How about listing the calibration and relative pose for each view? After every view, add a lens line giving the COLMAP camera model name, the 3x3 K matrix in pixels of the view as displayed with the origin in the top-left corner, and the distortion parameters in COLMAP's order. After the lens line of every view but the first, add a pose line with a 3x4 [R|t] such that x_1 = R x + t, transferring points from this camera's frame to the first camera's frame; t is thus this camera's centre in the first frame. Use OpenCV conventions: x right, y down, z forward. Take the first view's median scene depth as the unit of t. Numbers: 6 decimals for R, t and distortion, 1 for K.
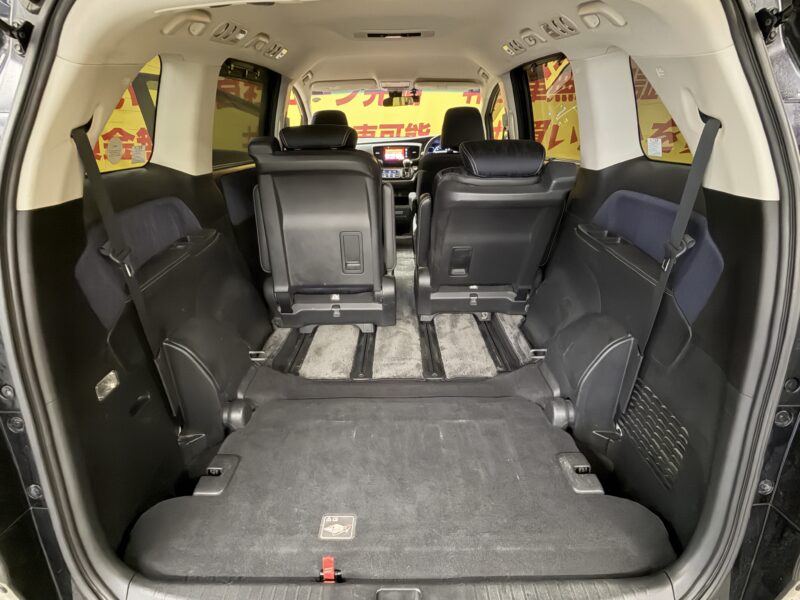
lens RADIAL K [[418.9, 0, 388.1], [0, 418.9, 299.2], [0, 0, 1]] dist [-0.004013, -0.001786]
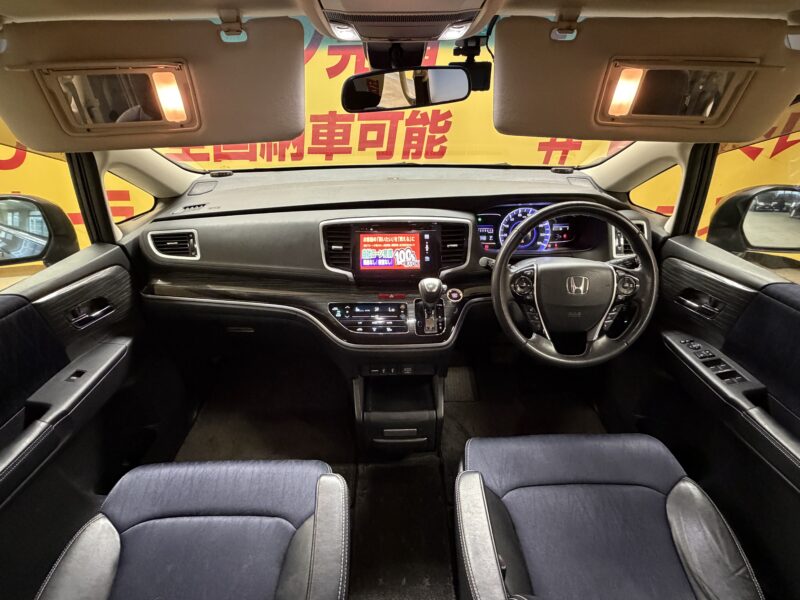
lens RADIAL K [[418.9, 0, 395.2], [0, 418.9, 297.3], [0, 0, 1]] dist [-0.004013, -0.001786]
pose [[0.999298, -0.008896, 0.036405, 0.004771], [0.006297, 0.997464, 0.070899, -0.217259], [-0.036943, -0.070620, 0.996819, 0.442154]]
